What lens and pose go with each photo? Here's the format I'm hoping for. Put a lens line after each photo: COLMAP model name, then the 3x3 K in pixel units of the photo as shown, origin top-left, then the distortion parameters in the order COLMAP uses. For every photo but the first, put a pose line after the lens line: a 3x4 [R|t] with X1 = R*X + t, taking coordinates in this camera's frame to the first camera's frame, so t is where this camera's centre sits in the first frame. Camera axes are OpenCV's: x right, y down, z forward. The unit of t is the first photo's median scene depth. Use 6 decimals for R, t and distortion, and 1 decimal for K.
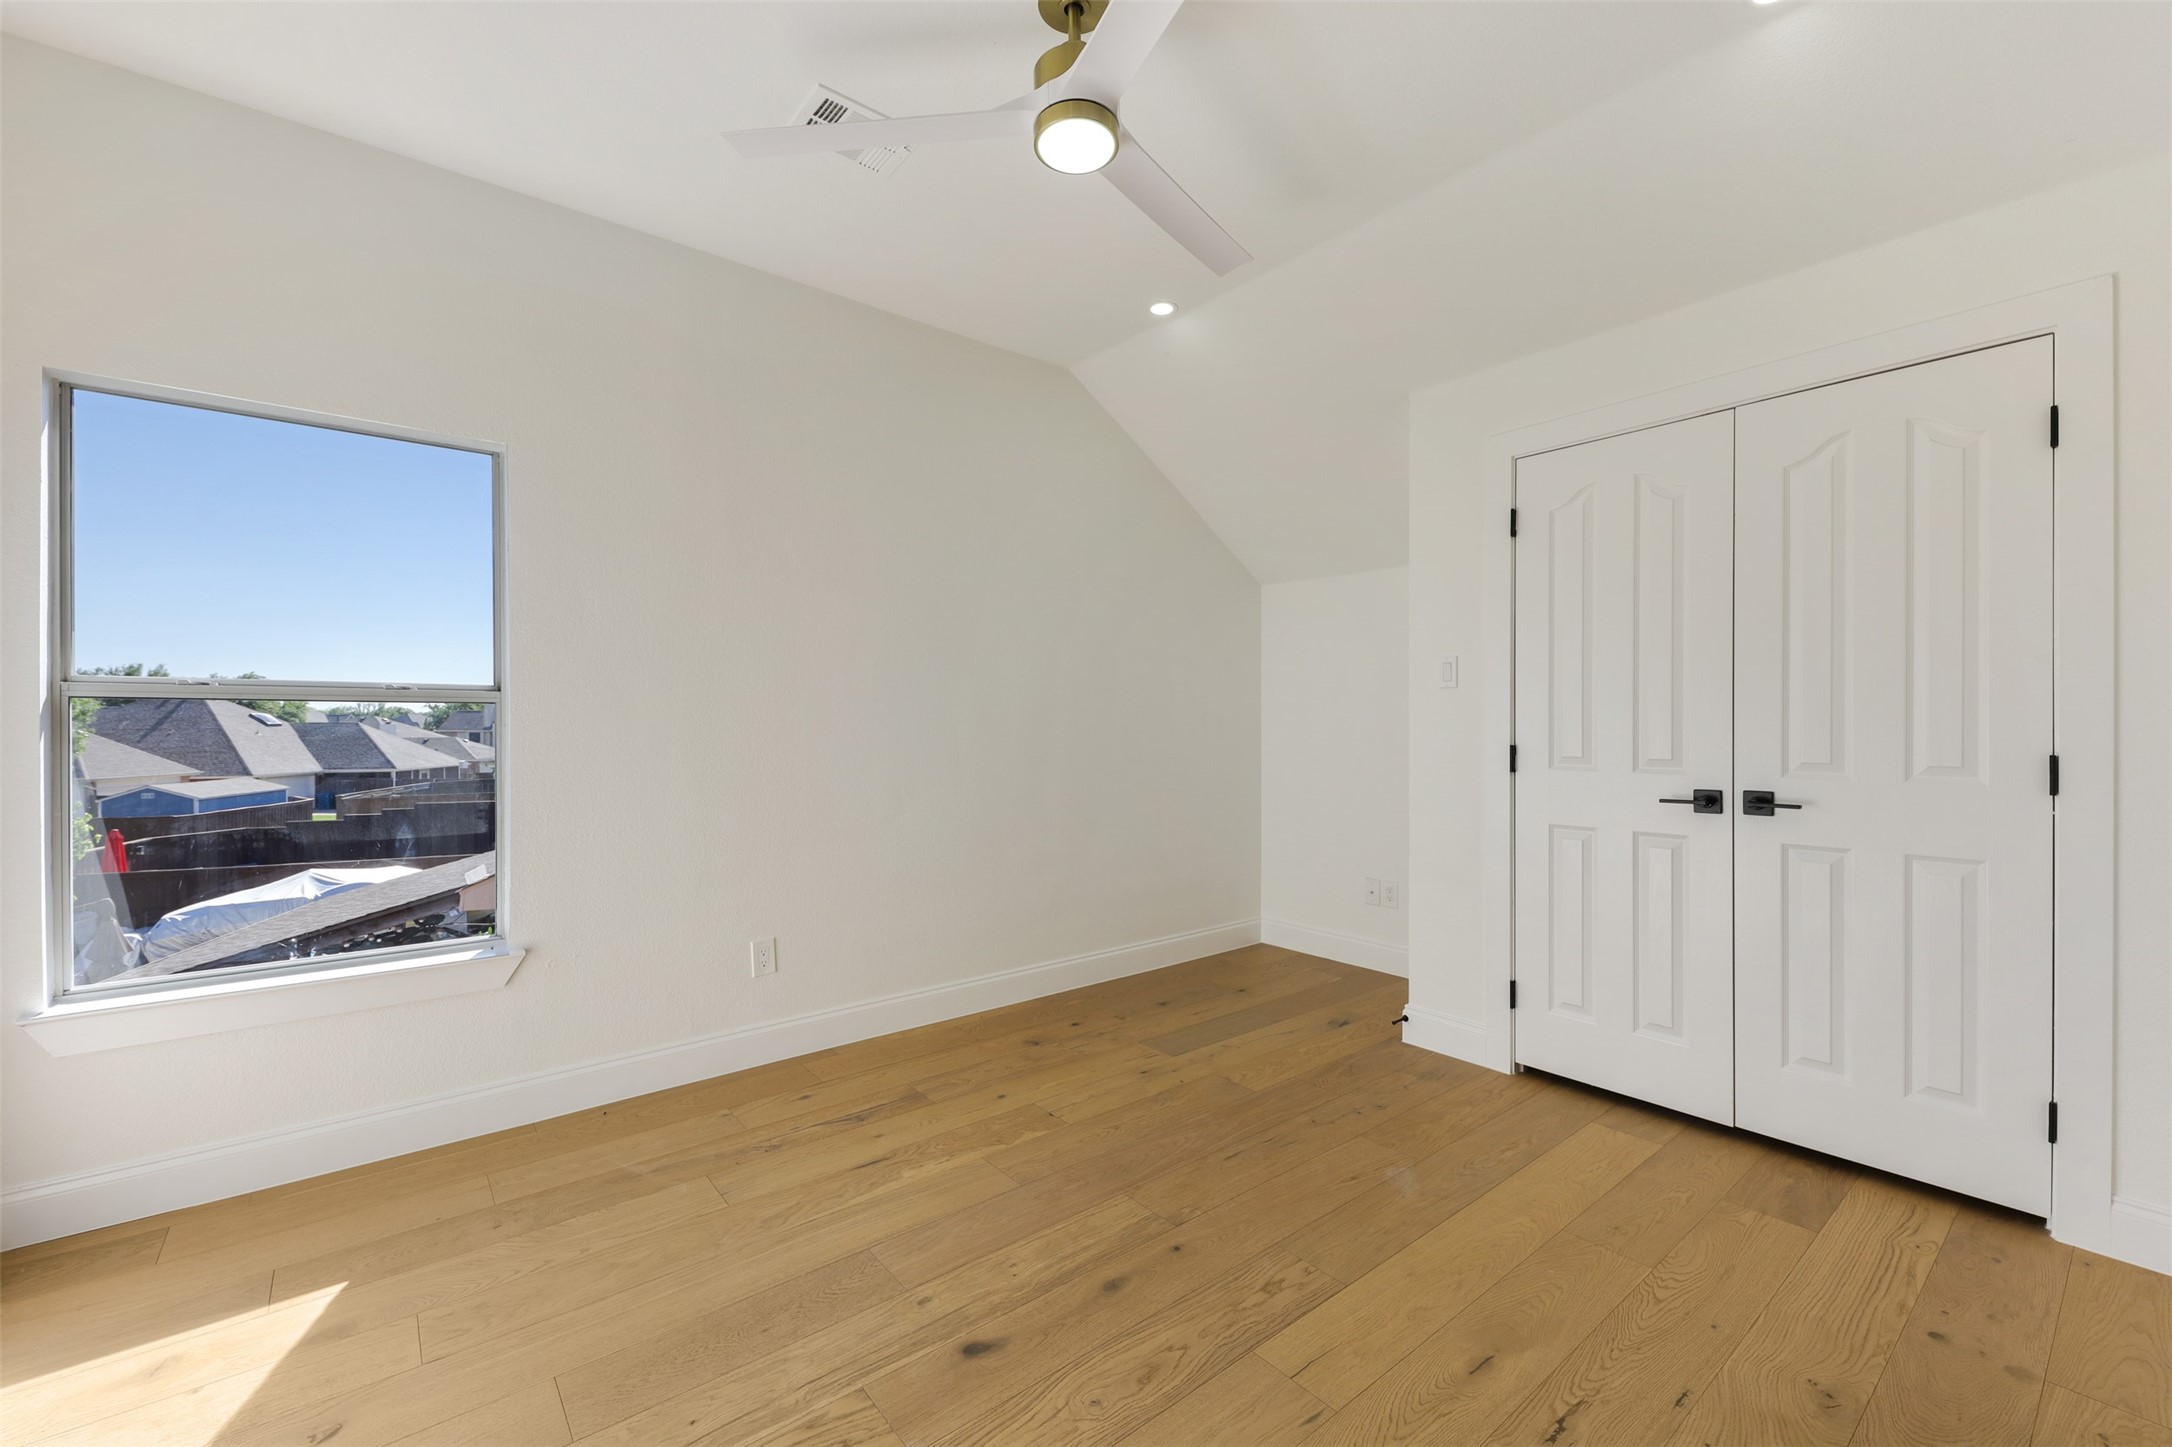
lens RADIAL K [[859.7, 0, 1105.3], [0, 859.7, 725.4], [0, 0, 1]] dist [0.019820, -0.009004]
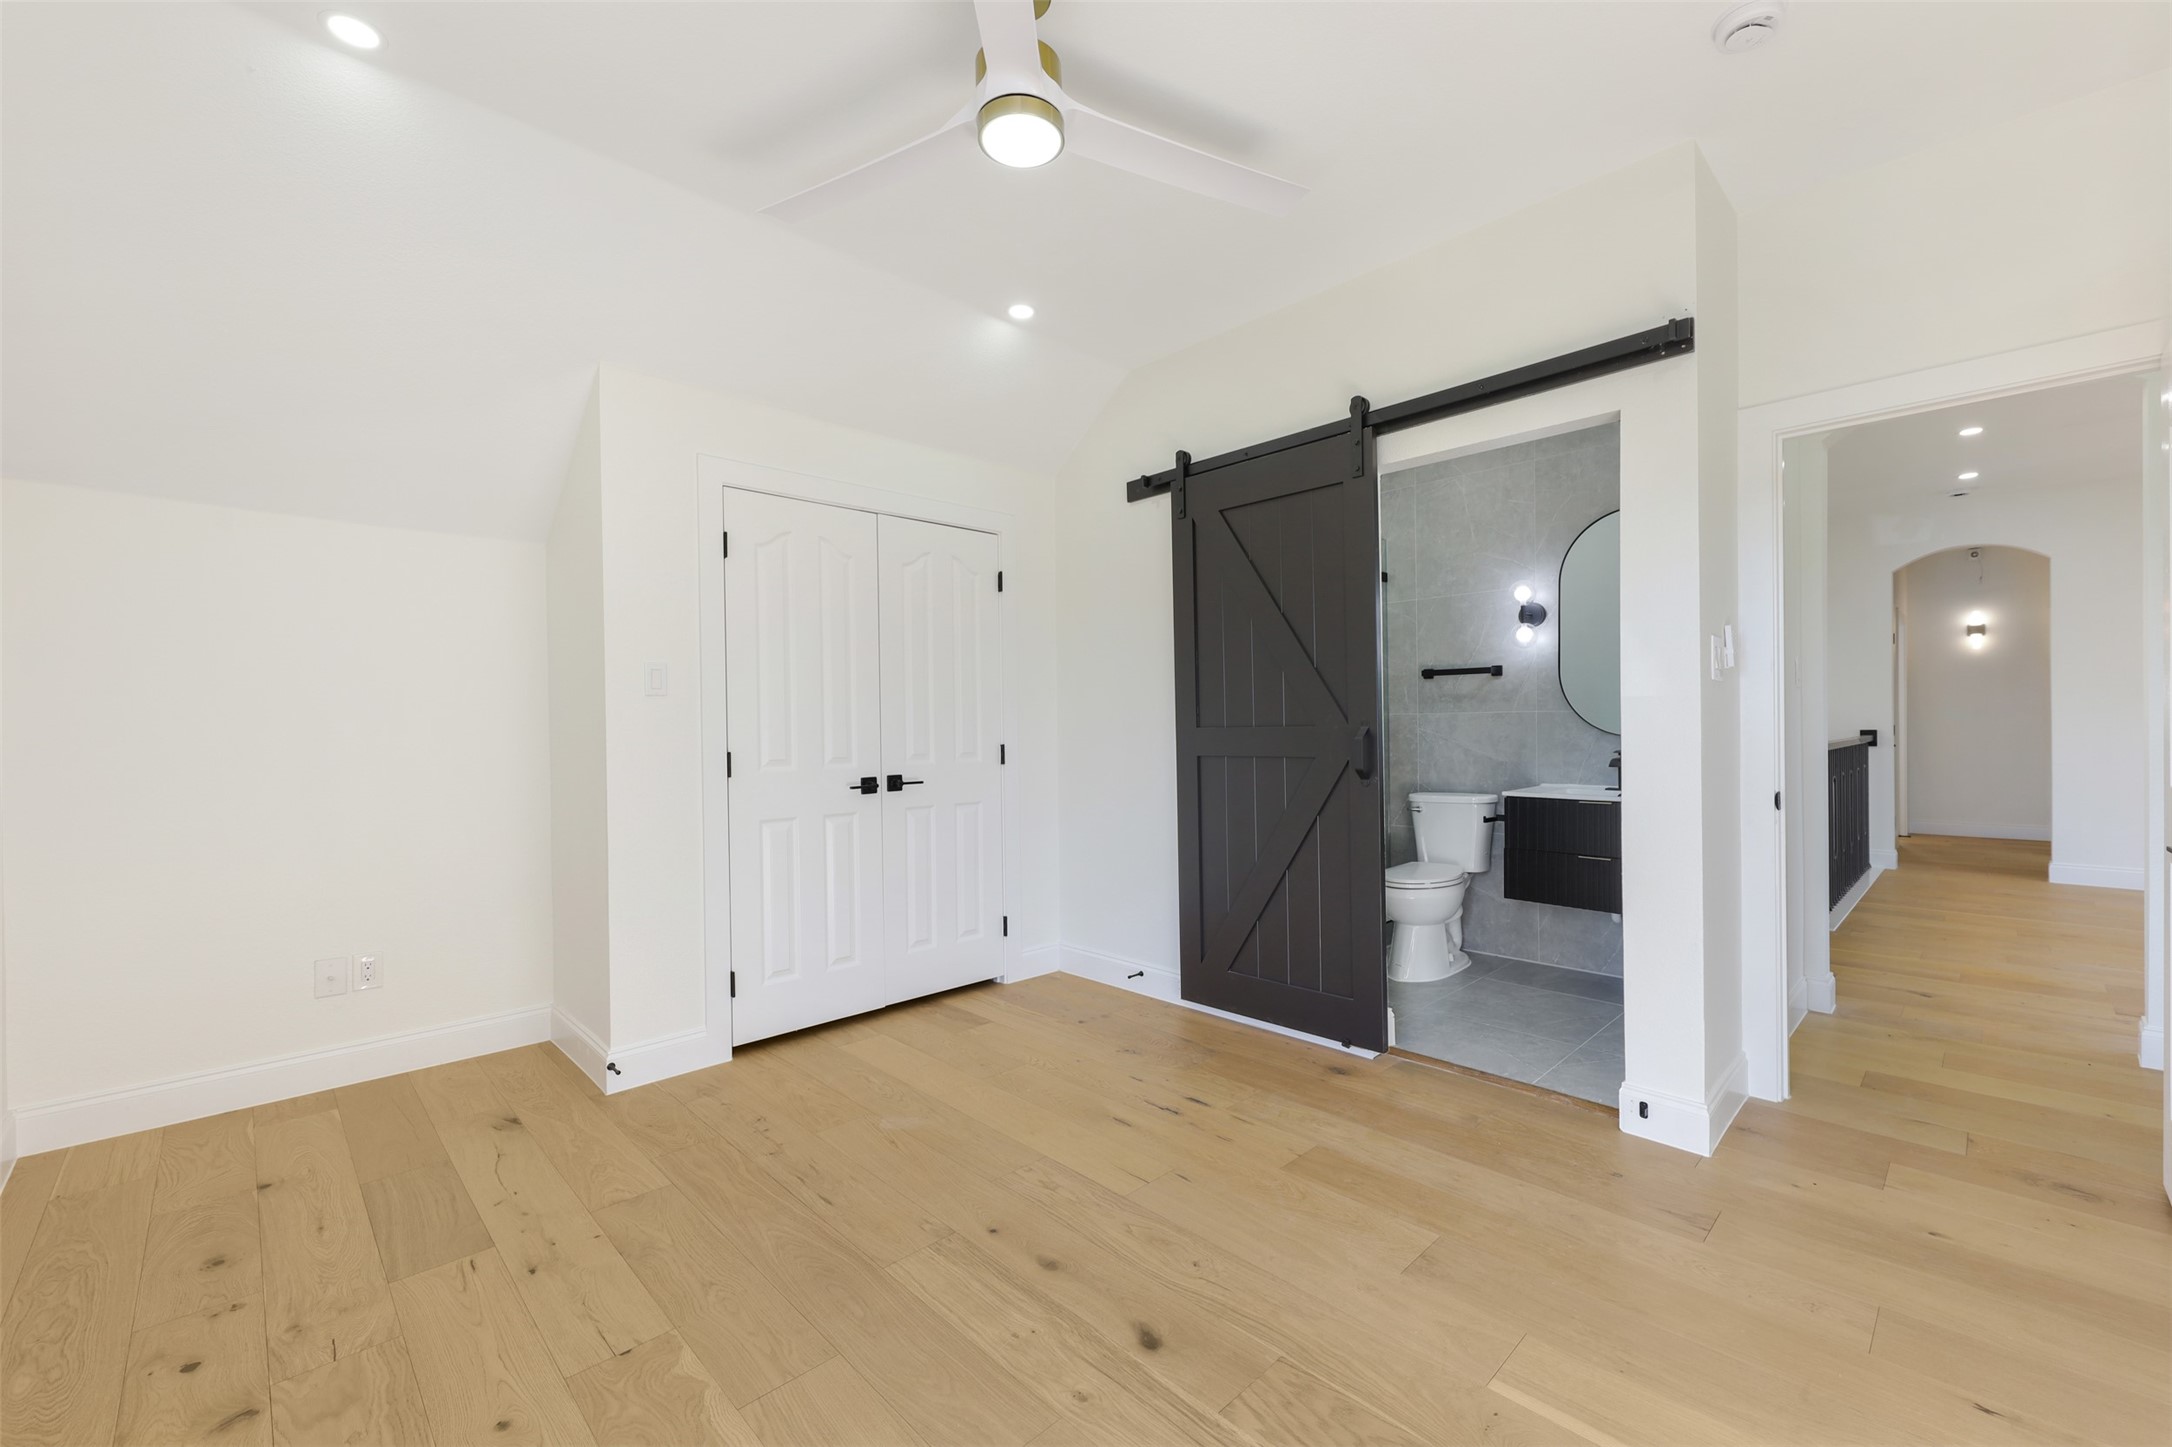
lens RADIAL K [[859.7, 0, 1105.3], [0, 859.7, 725.4], [0, 0, 1]] dist [0.019820, -0.009004]
pose [[-0.062168, 0.006342, 0.998046, -0.775503], [0.013581, 0.999893, -0.005508, 0.001142], [-0.997973, 0.013212, -0.062247, 0.734883]]
